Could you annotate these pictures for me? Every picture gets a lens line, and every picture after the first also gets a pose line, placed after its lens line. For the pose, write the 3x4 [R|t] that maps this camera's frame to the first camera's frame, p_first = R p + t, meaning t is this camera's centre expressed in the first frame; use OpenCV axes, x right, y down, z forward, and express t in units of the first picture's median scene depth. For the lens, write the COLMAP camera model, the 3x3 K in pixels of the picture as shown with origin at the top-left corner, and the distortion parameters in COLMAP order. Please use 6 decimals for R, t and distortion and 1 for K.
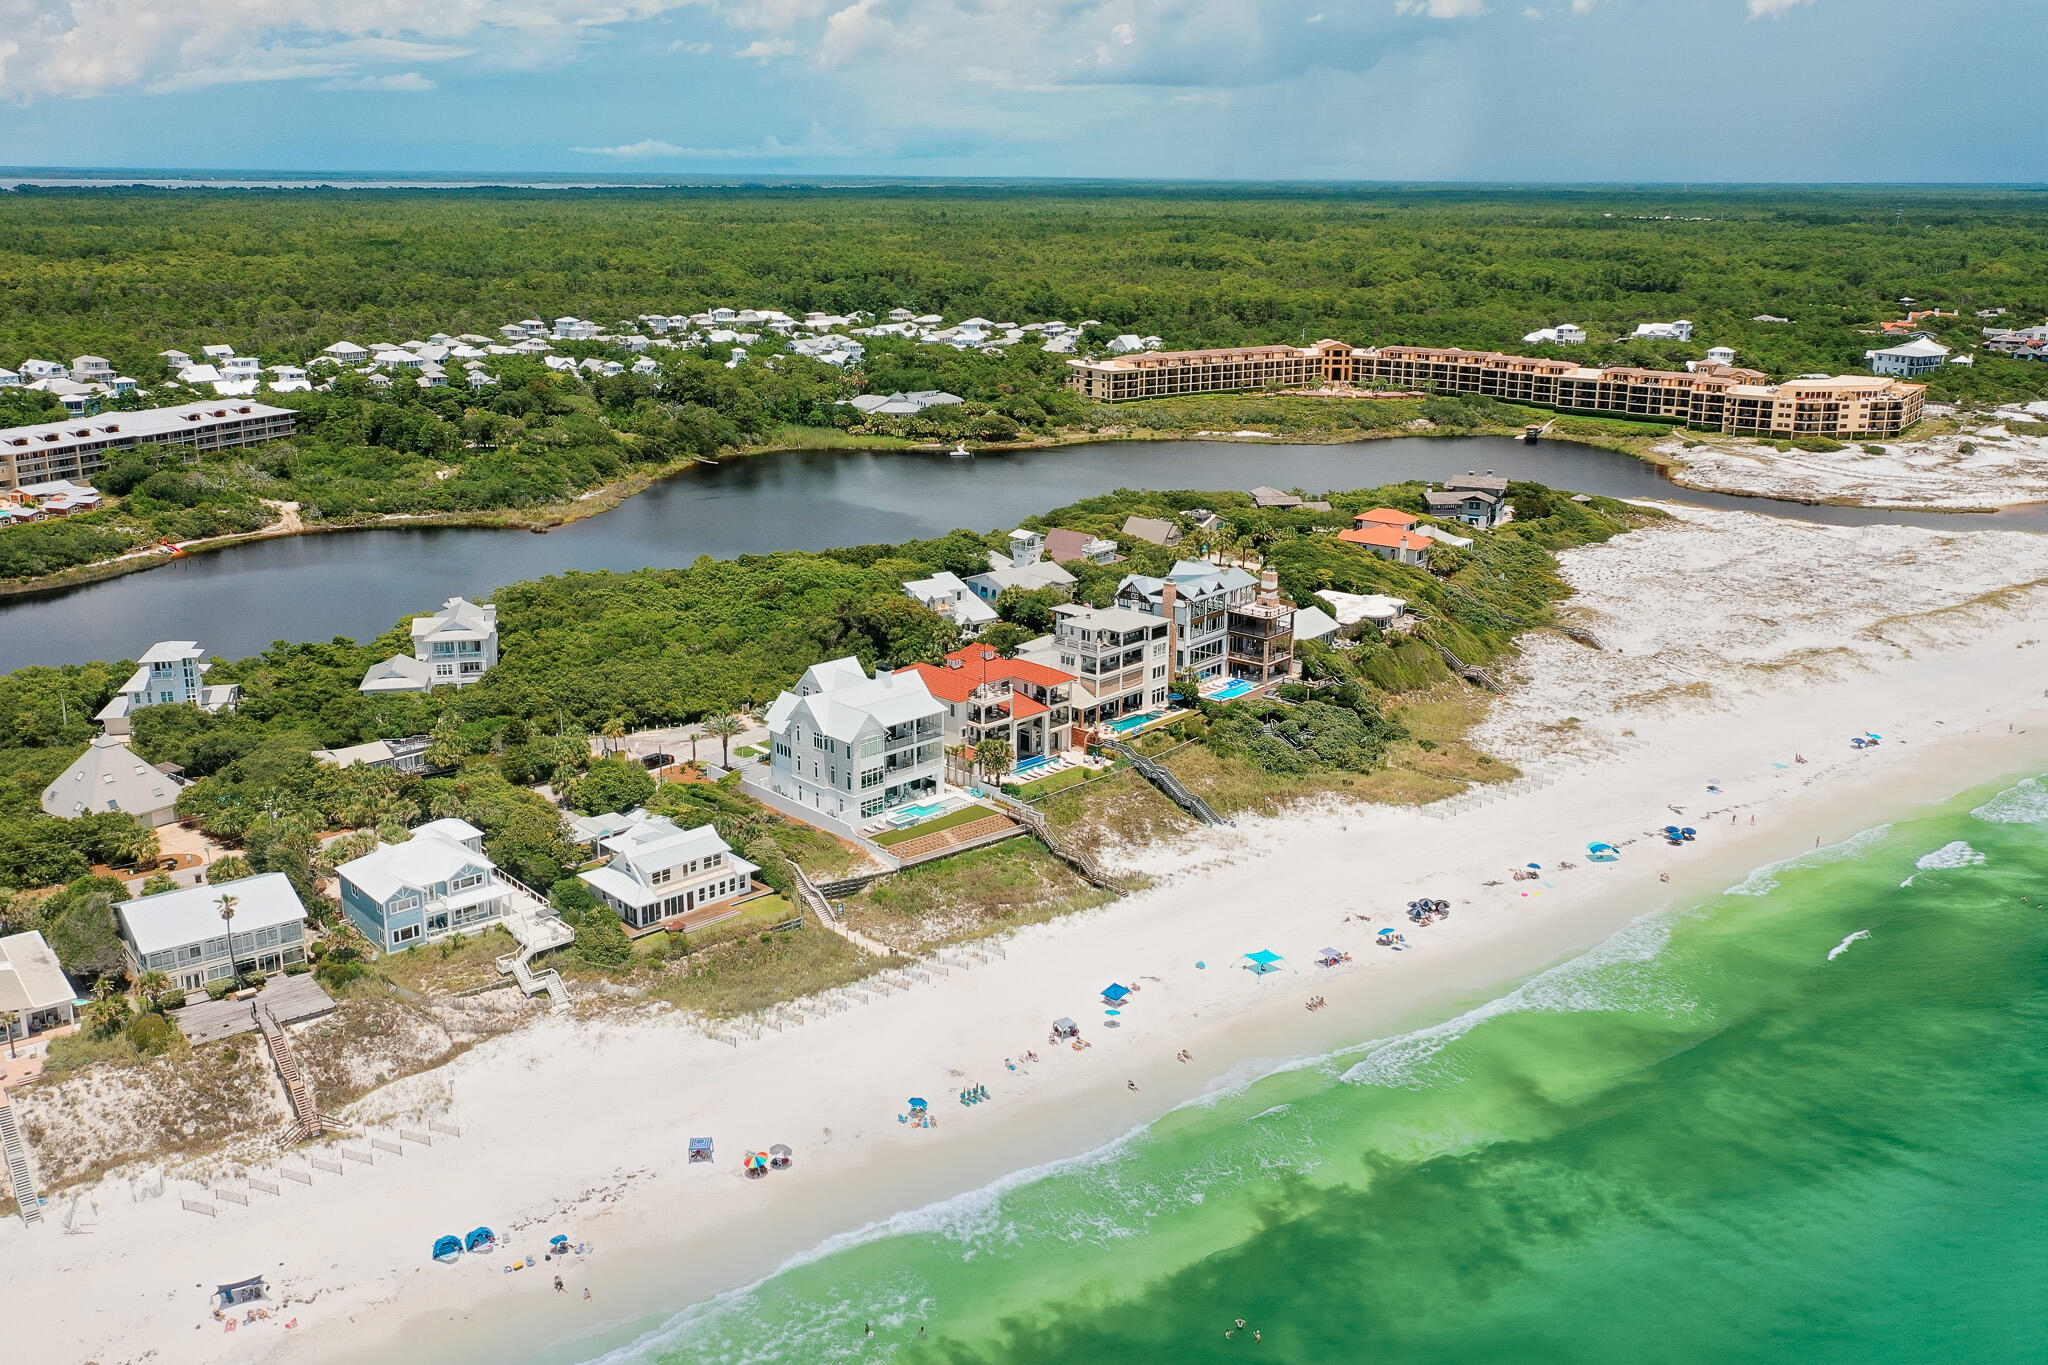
lens RADIAL K [[1860.4, 0, 1027.2], [0, 1860.4, 553.5], [0, 0, 1]] dist [-0.000535, -0.007251]
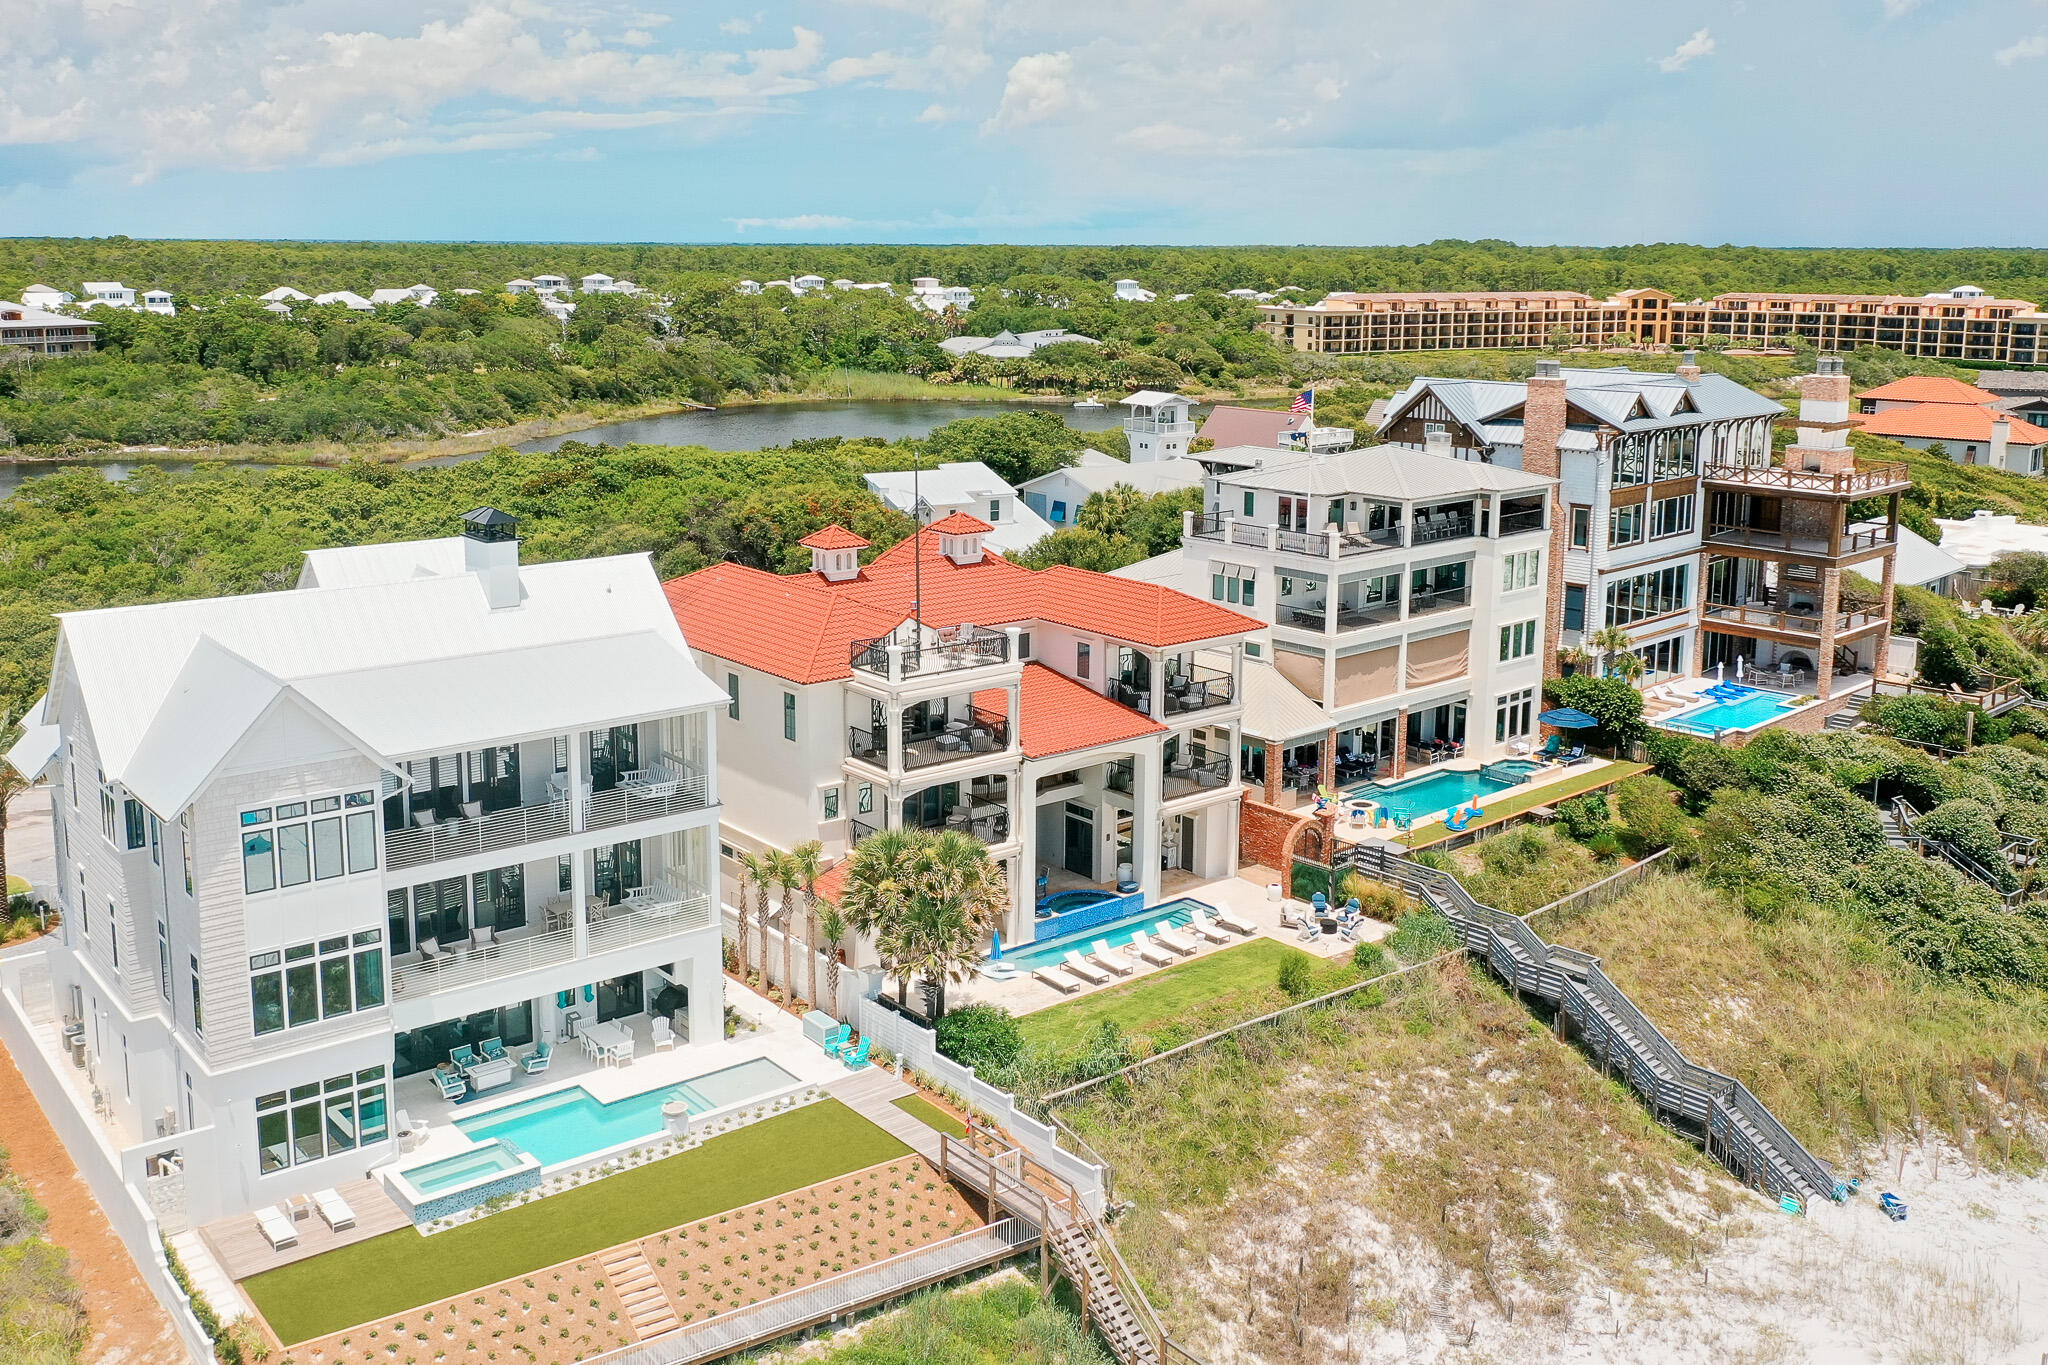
lens RADIAL K [[1860.4, 0, 1027.2], [0, 1860.4, 553.5], [0, 0, 1]] dist [-0.000535, -0.007251]
pose [[0.994587, 0.013838, -0.102983, 0.019533], [-0.019832, 0.998154, -0.057402, 0.069794], [0.101999, 0.059134, 0.993025, 0.680492]]
